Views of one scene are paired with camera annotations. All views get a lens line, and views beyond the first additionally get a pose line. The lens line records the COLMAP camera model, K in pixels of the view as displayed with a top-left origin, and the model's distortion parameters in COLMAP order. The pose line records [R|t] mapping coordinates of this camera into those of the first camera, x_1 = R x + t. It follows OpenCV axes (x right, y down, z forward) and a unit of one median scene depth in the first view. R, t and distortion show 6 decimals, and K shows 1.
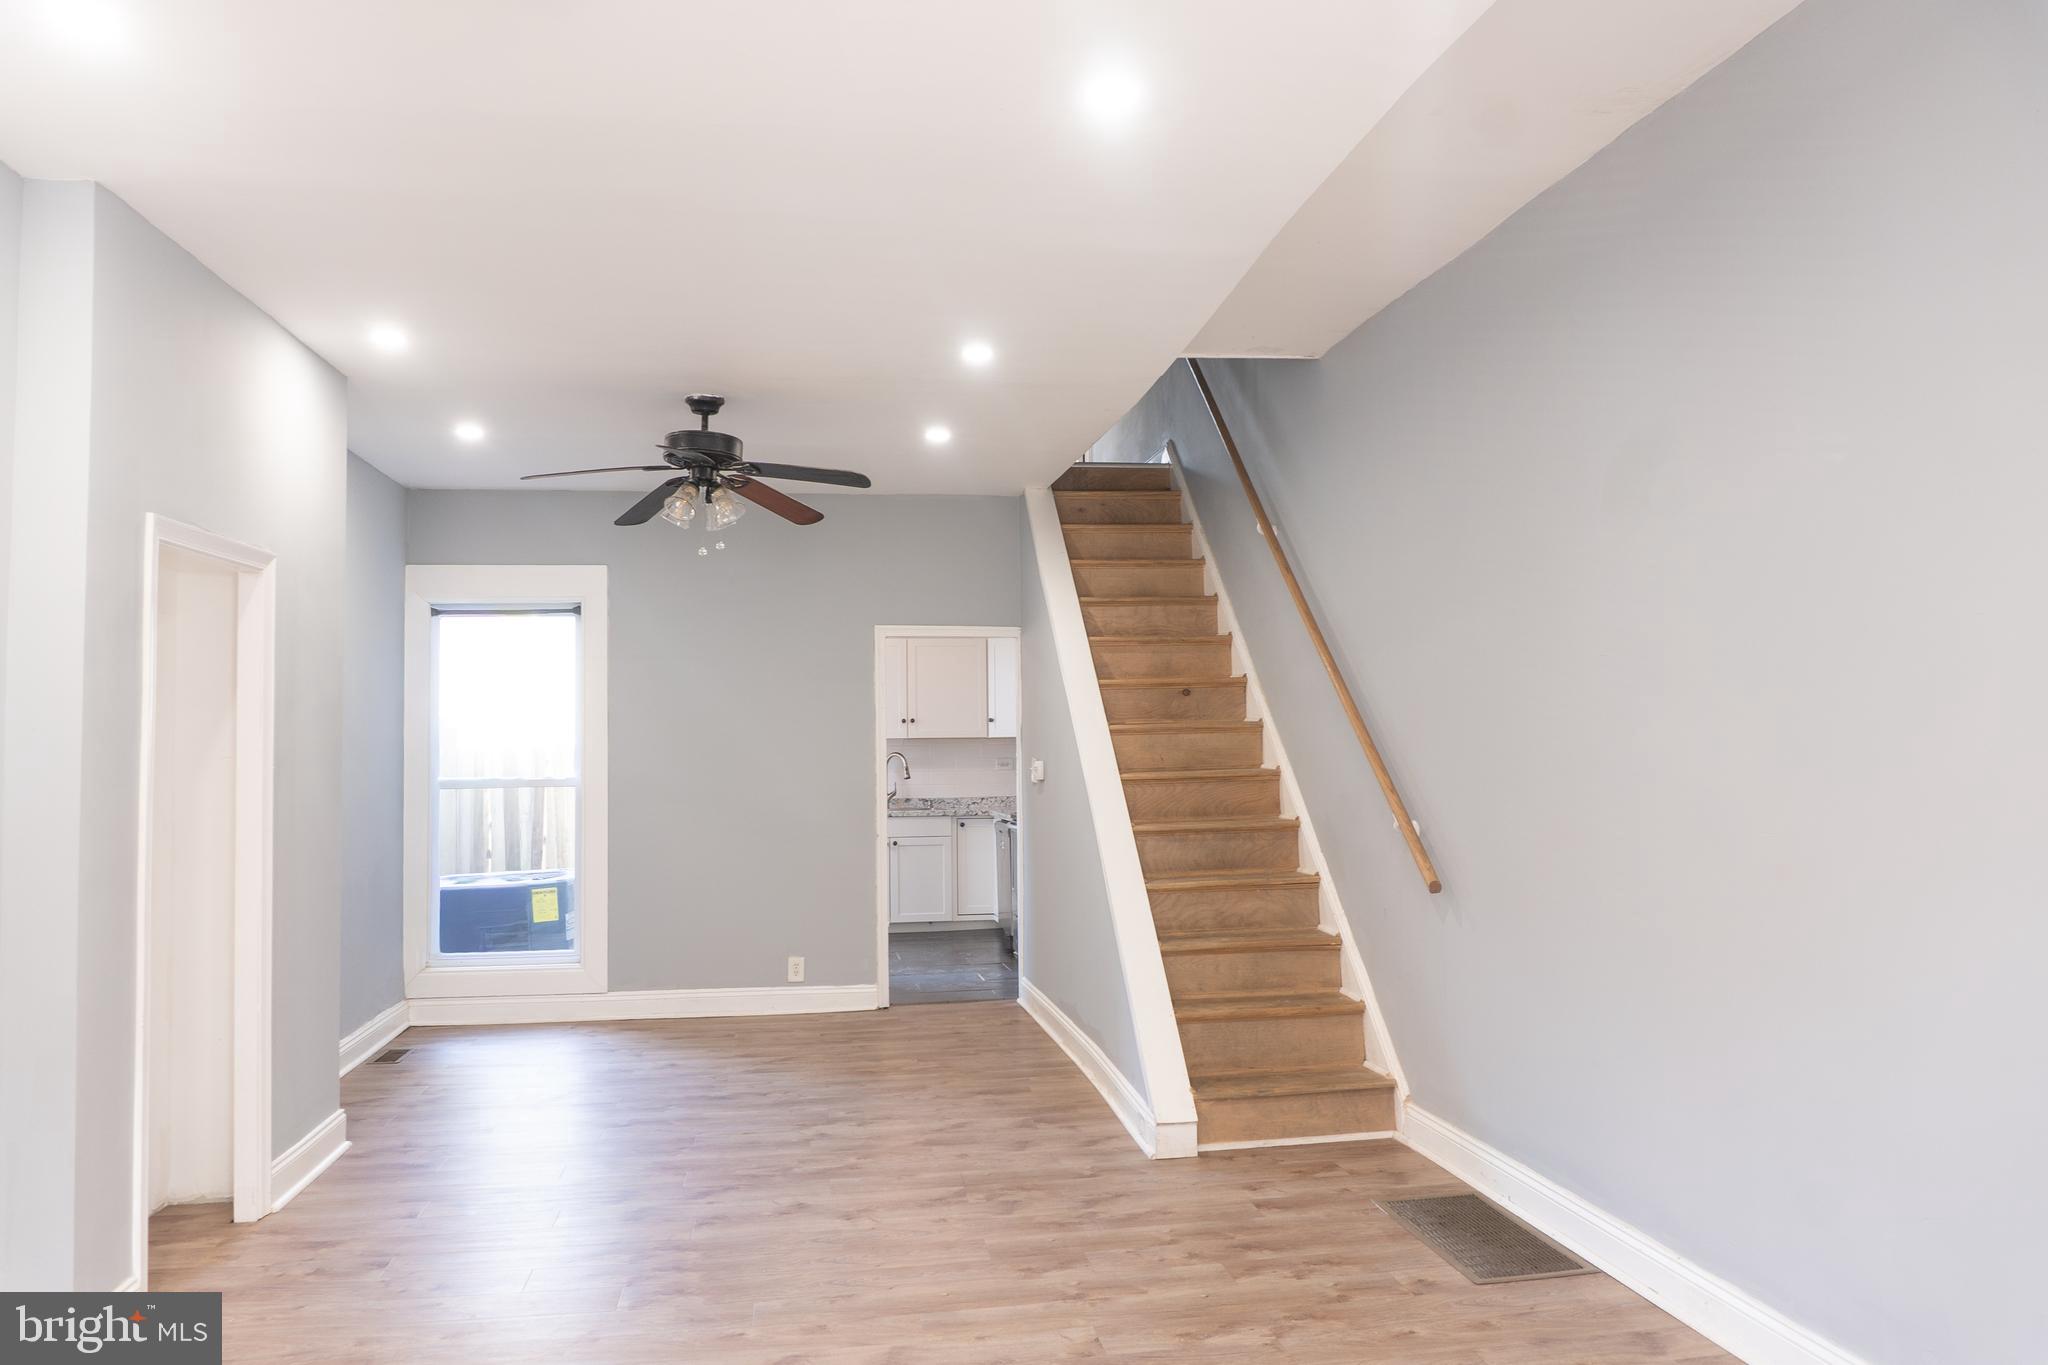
lens RADIAL K [[1390.0, 0, 1023.1], [0, 1390.0, 683.2], [0, 0, 1]] dist [-0.000599, -0.000035]
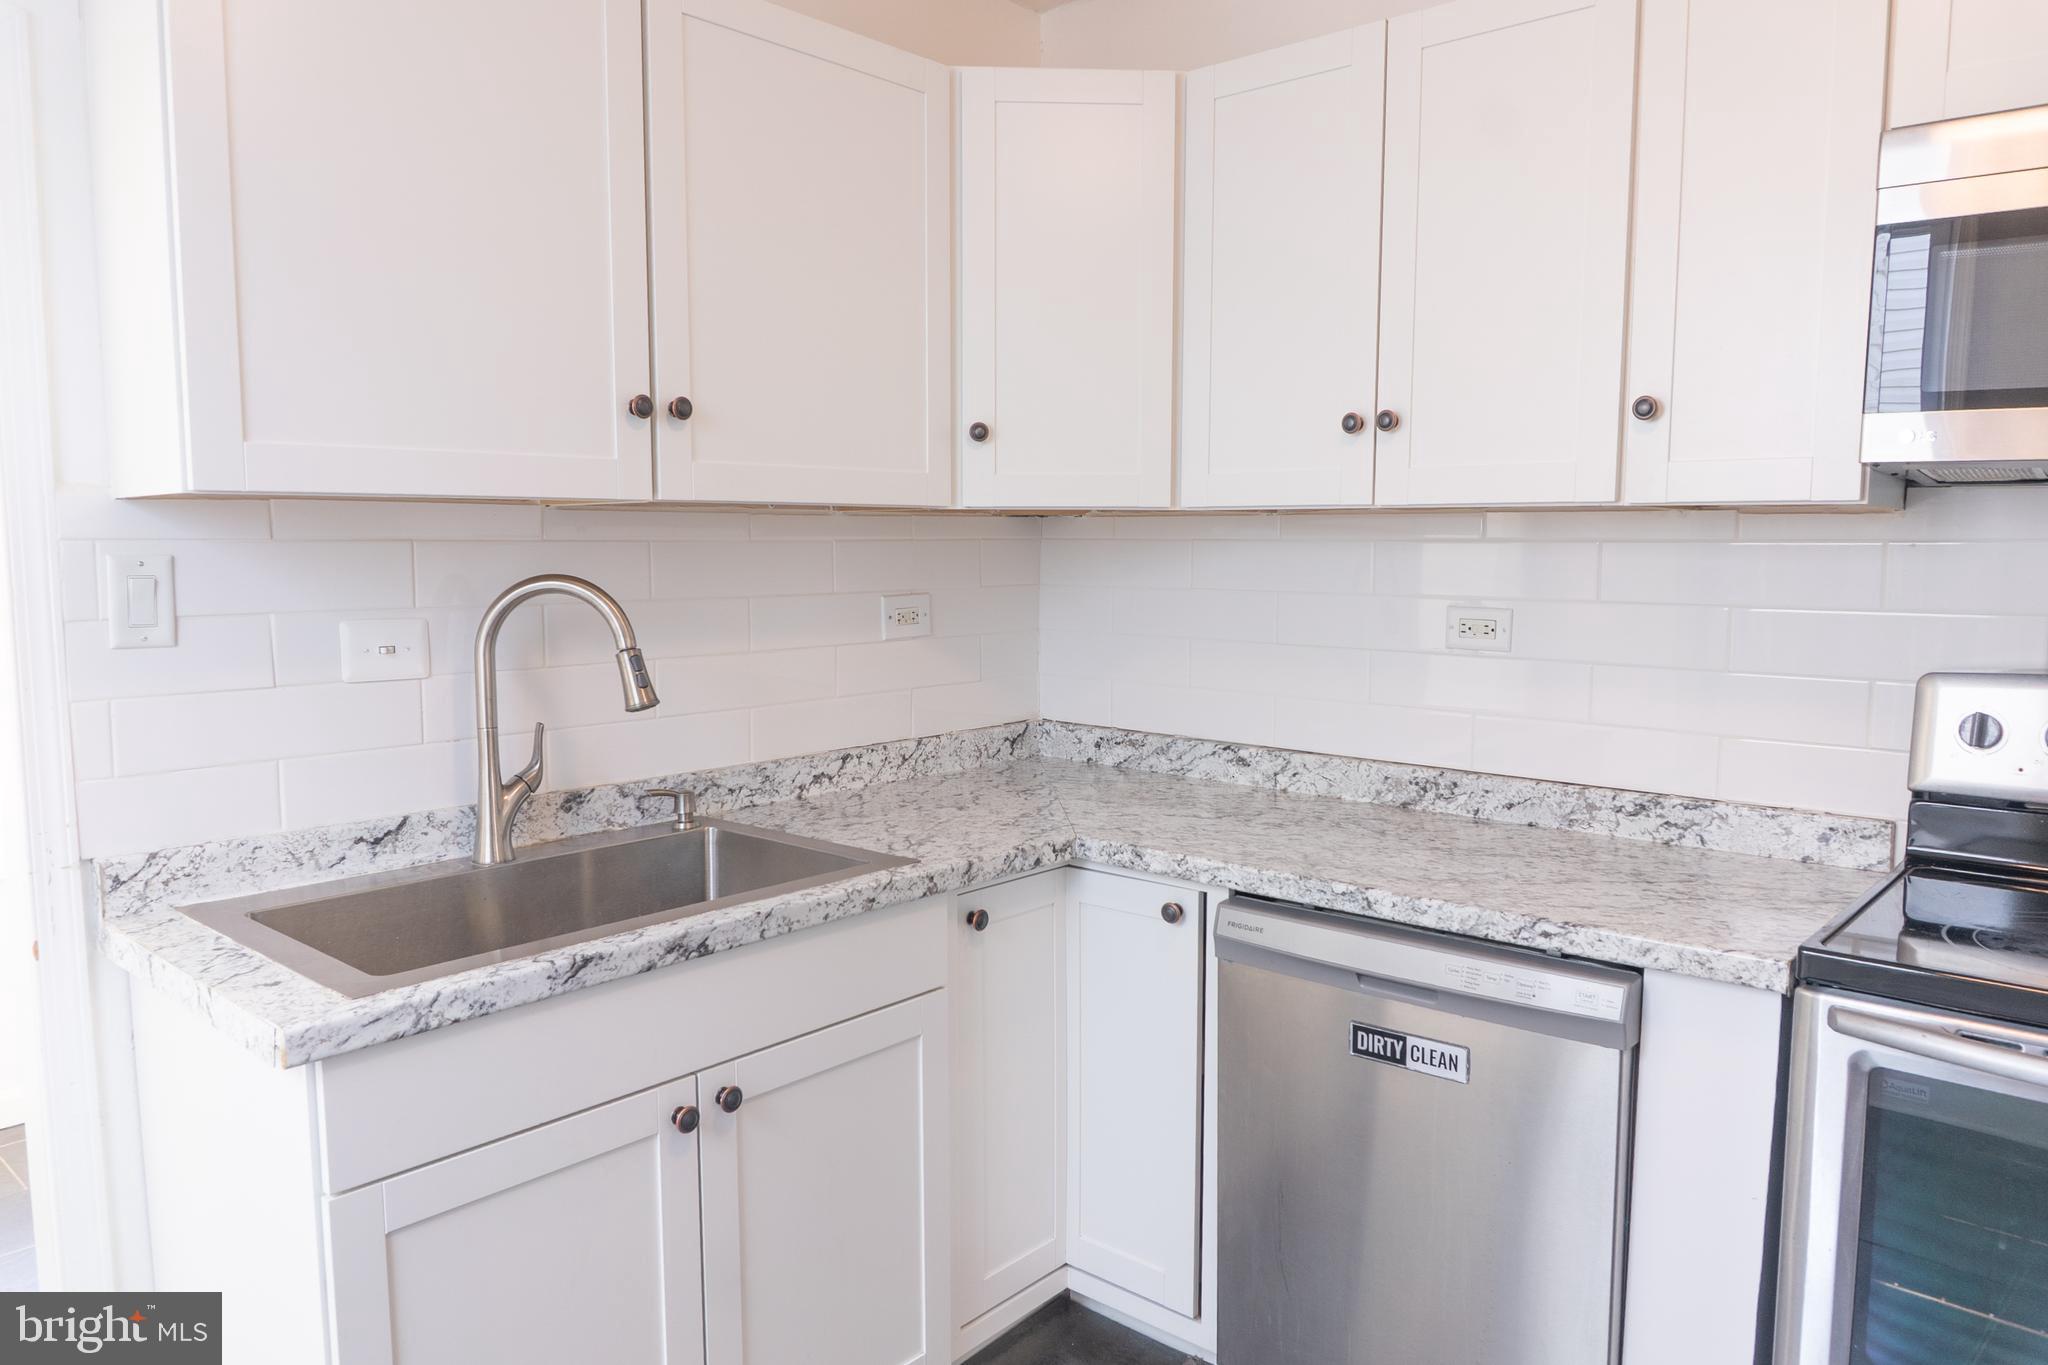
lens RADIAL K [[1390.0, 0, 1016.4], [0, 1390.0, 673.6], [0, 0, 1]] dist [-0.000599, -0.000035]
pose [[0.787646, -0.048083, 0.614250, -0.160791], [-0.037773, 0.991306, 0.126035, 0.036893], [-0.614970, -0.122473, 0.778982, 0.811018]]
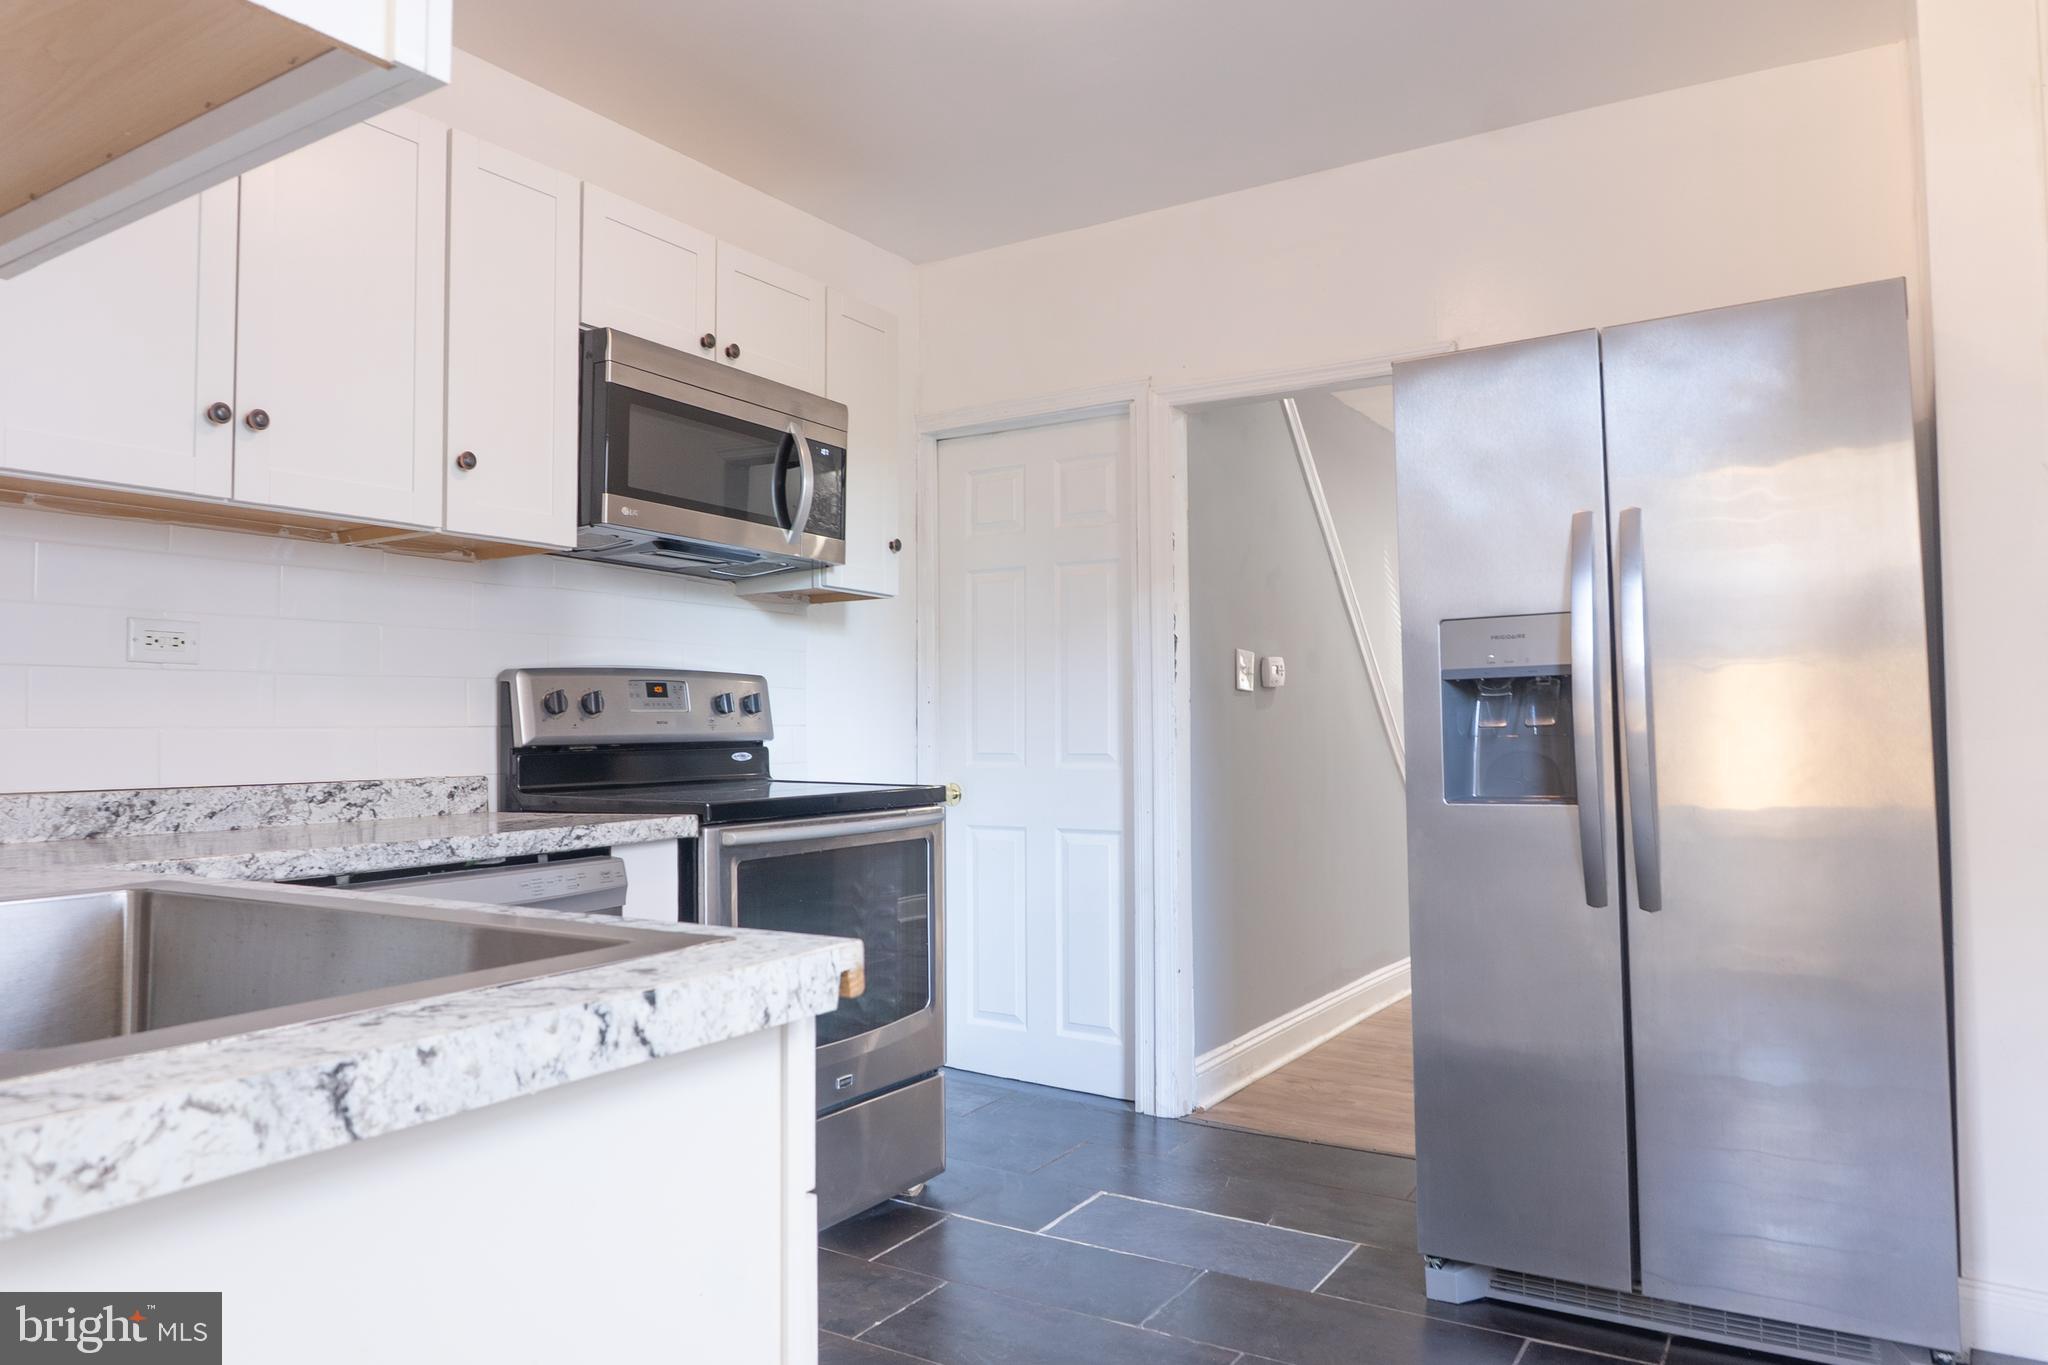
lens RADIAL K [[1390.0, 0, 1018.8], [0, 1390.0, 684.1], [0, 0, 1]] dist [-0.000599, -0.000035]
pose [[-0.737385, 0.039851, 0.674296, -0.198586], [-0.013803, 0.997161, -0.074027, 0.065383], [-0.675331, -0.063894, -0.734742, 0.955104]]
